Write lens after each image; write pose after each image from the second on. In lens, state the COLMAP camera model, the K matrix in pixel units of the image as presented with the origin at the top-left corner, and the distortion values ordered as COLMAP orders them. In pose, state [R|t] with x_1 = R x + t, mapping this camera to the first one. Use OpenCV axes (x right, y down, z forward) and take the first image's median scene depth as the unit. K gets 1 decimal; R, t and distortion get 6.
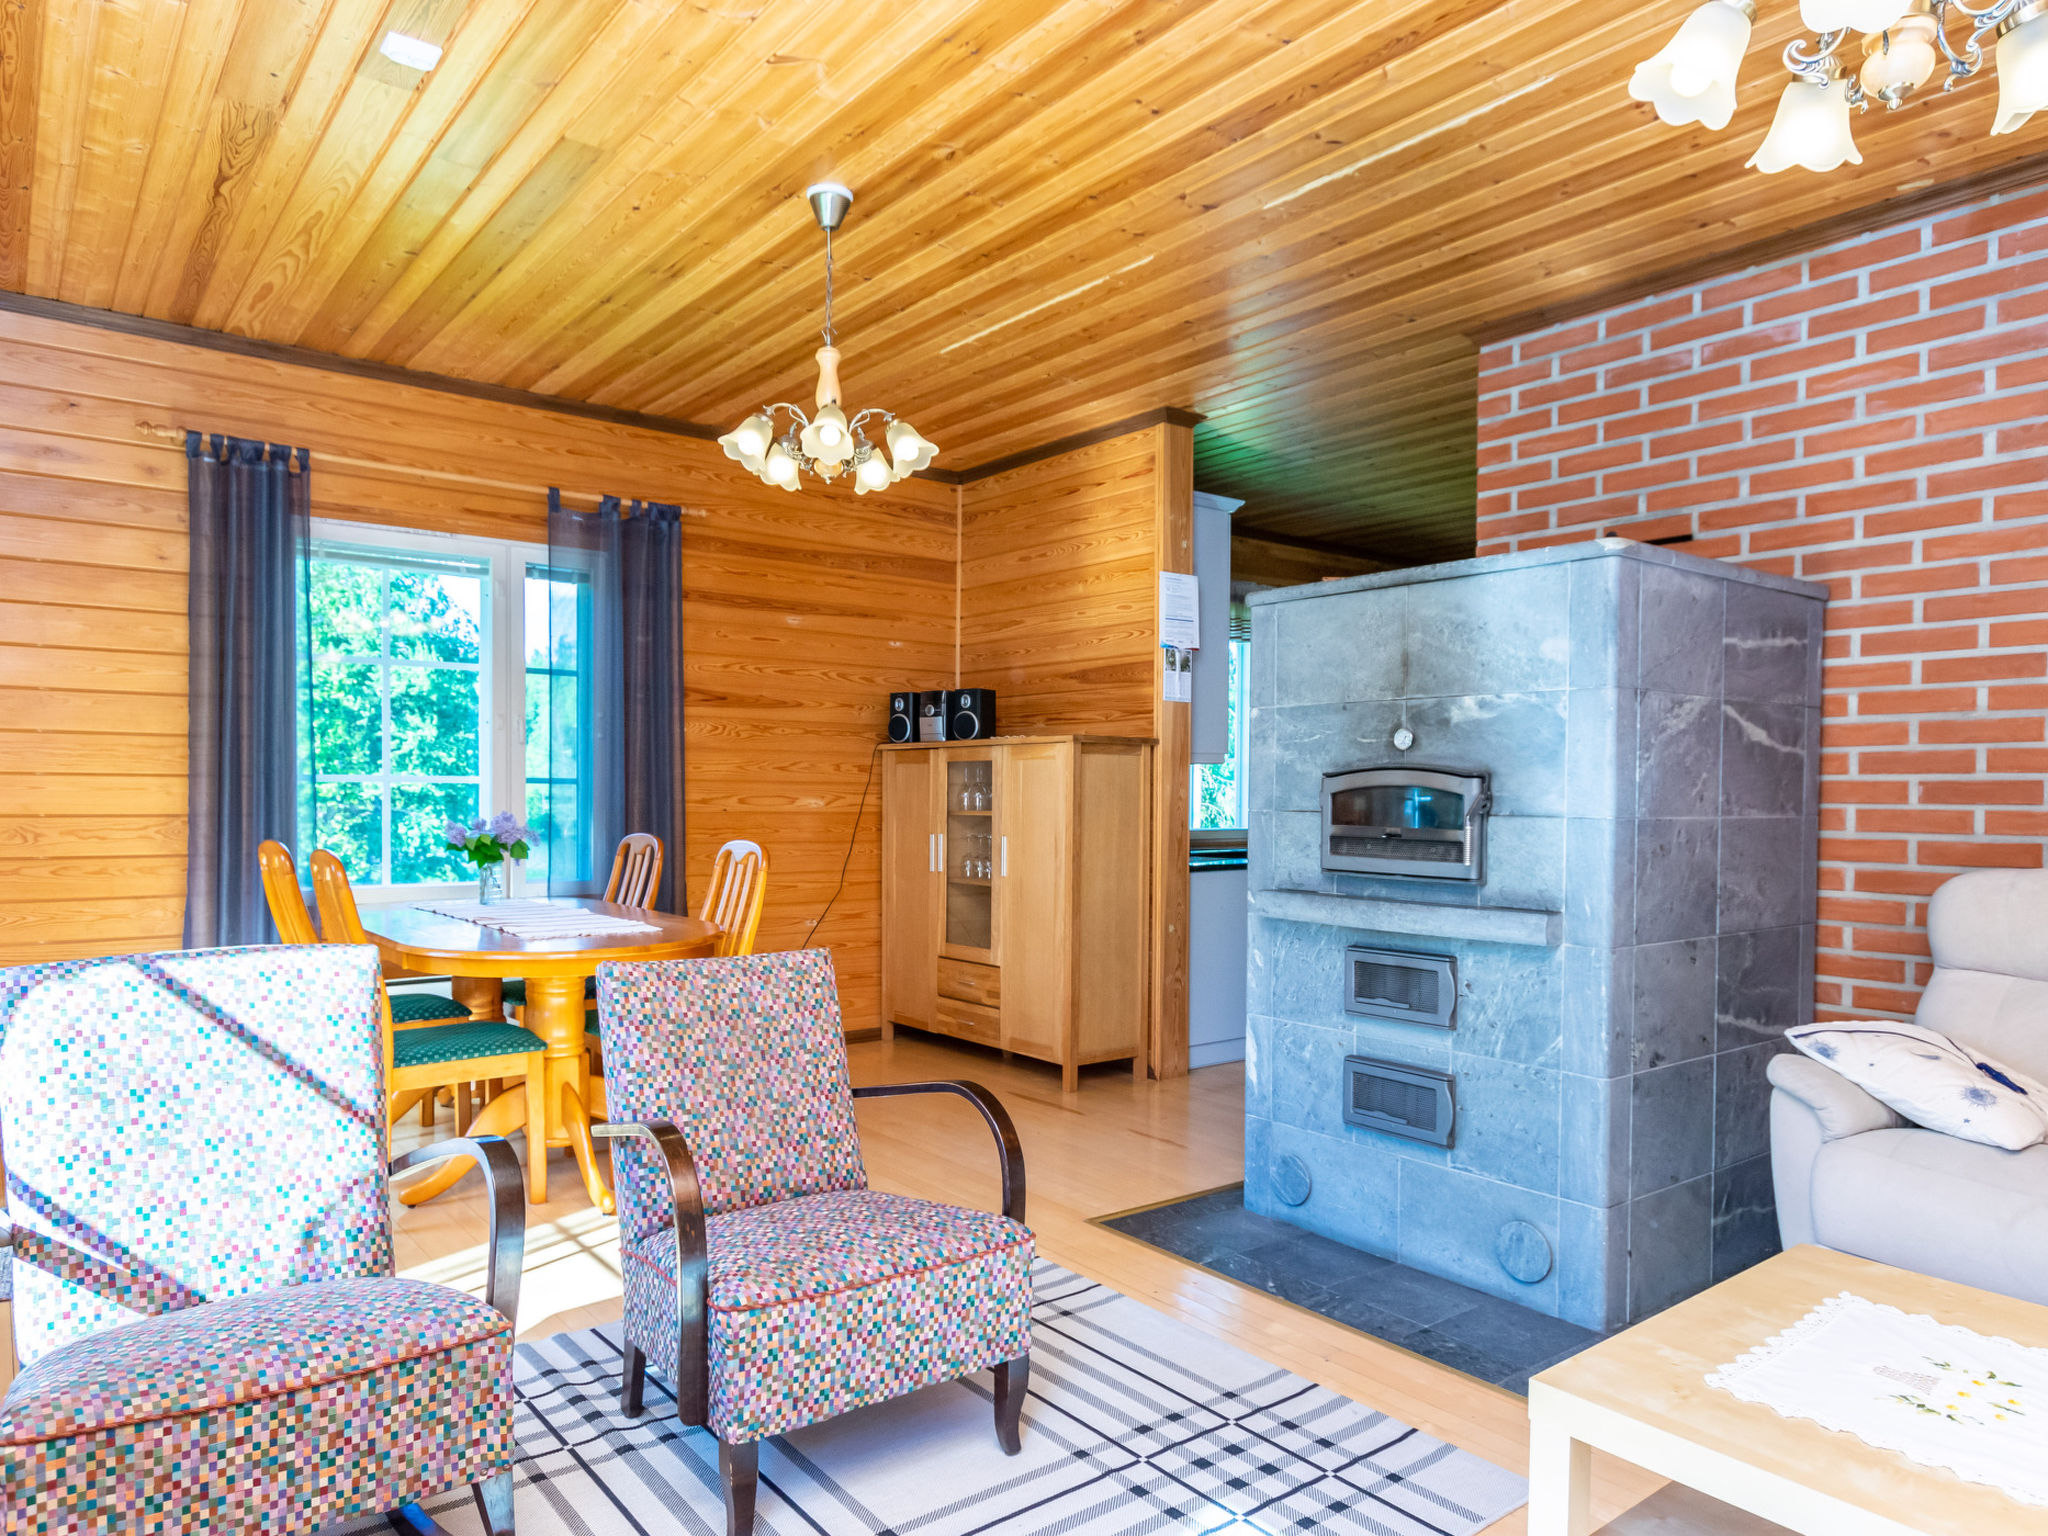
lens RADIAL K [[1325.5, 0, 1022.2], [0, 1325.5, 795.7], [0, 0, 1]] dist [-0.001000, -0.001172]
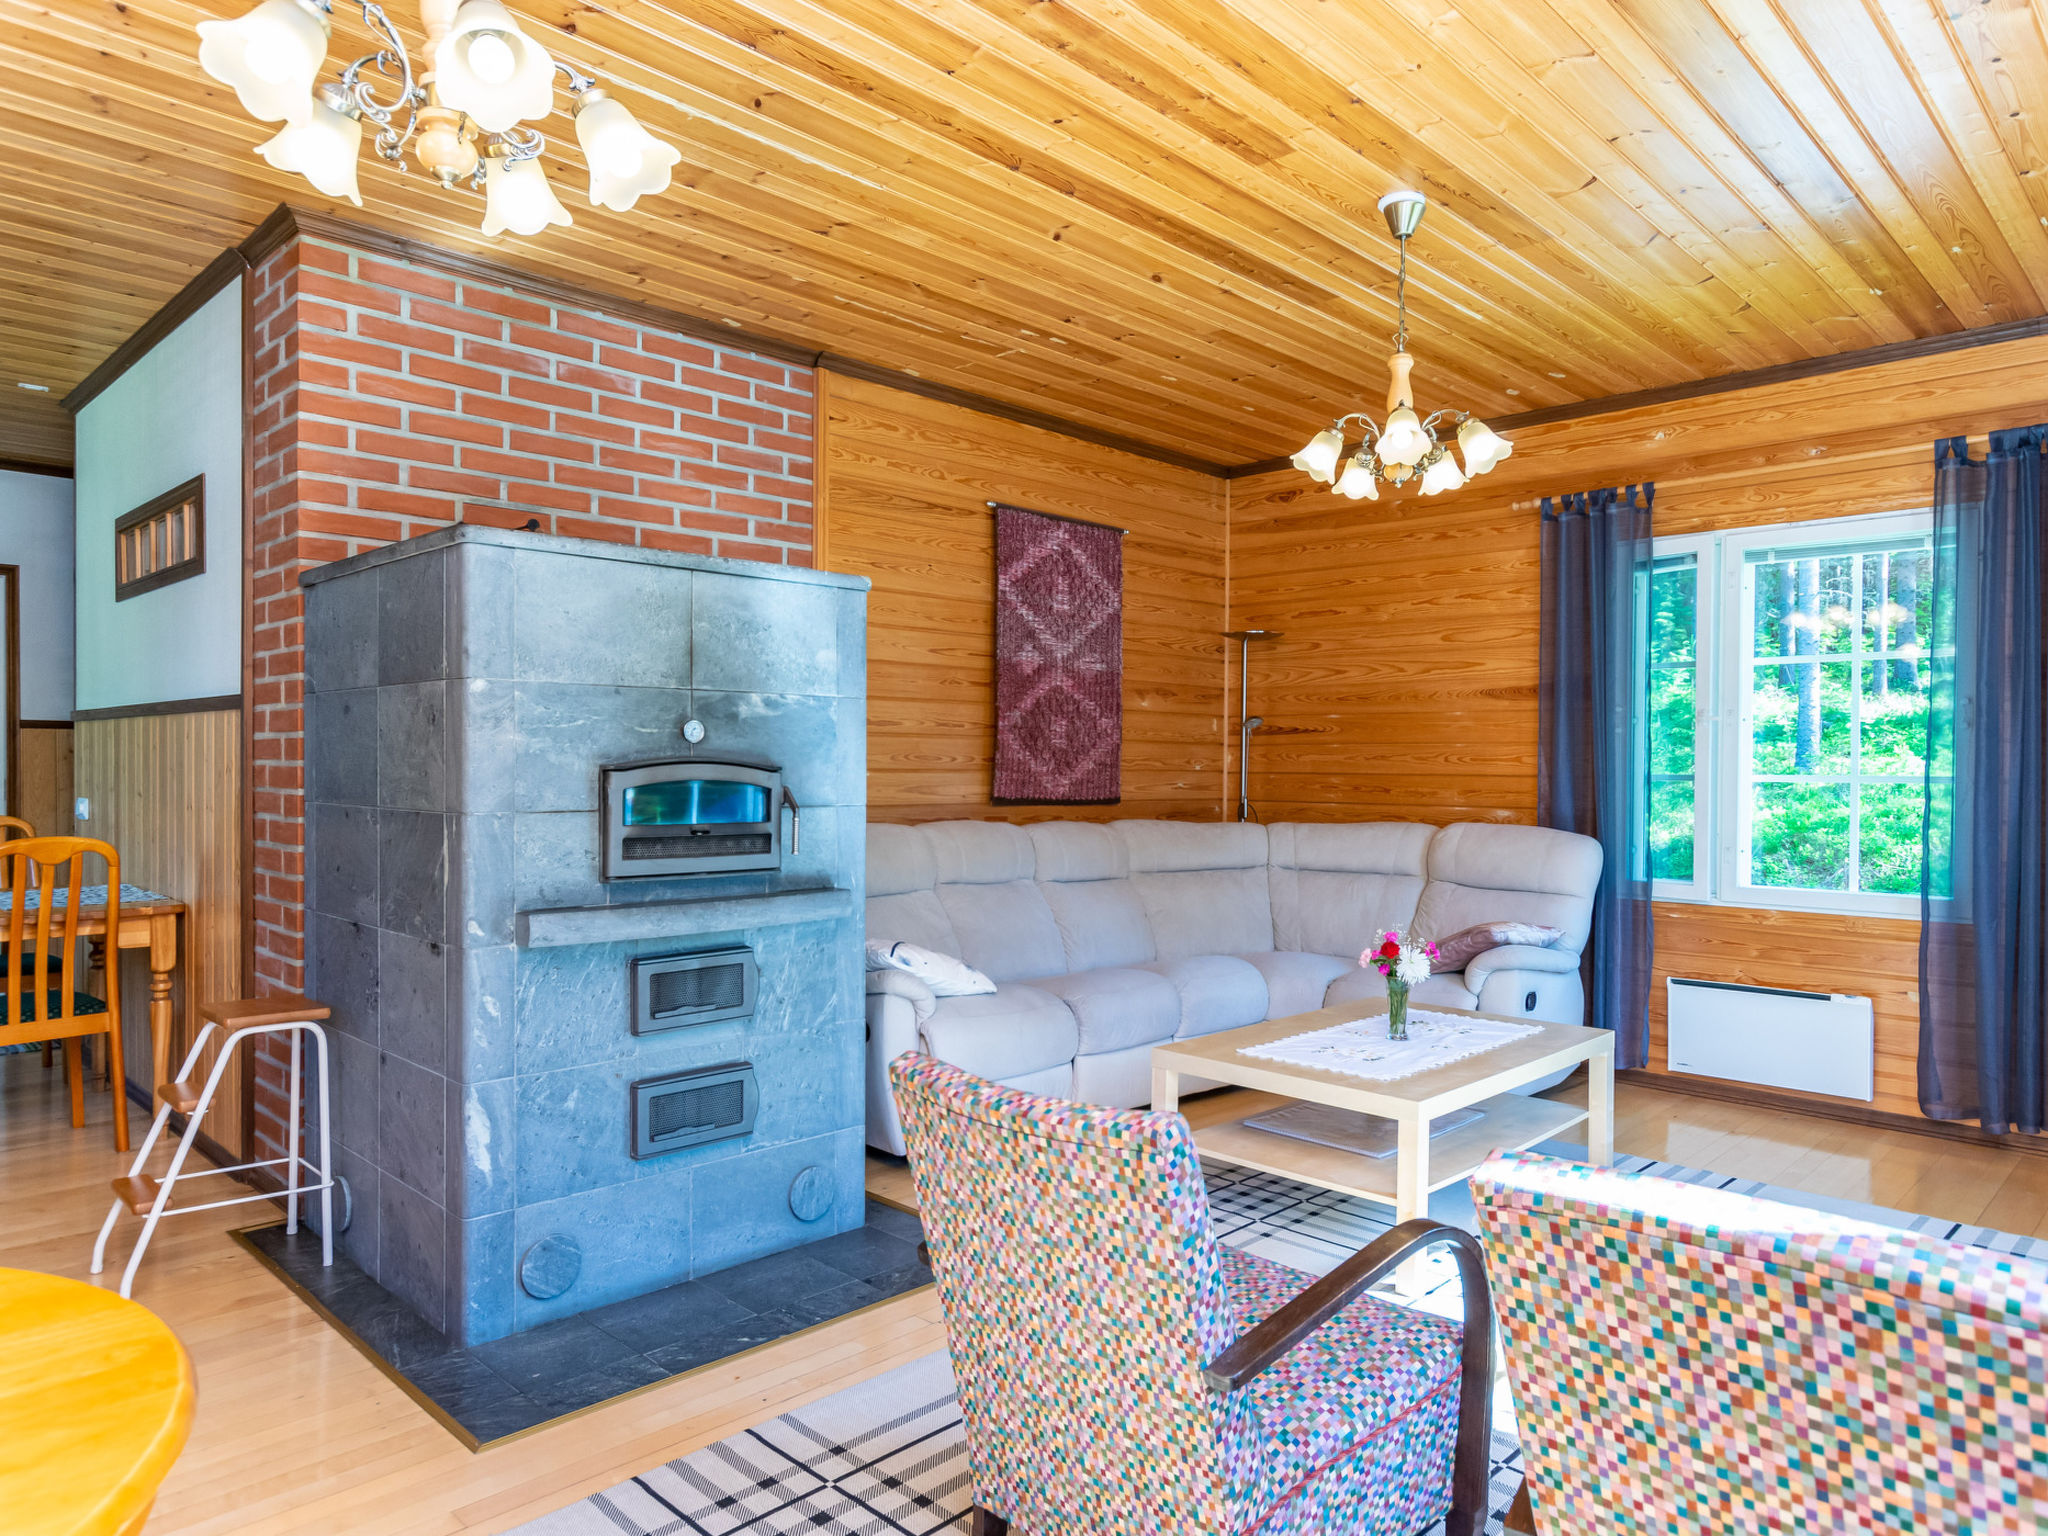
lens RADIAL K [[1294.6, 0, 1024.0], [0, 1294.6, 768.0], [0, 0, 1]] dist [0.005040, 0.000395]
pose [[-0.122532, -0.010512, 0.992409, -0.999831], [-0.001038, 0.999945, 0.010463, -0.039000], [-0.992464, 0.000252, -0.122536, 1.310642]]
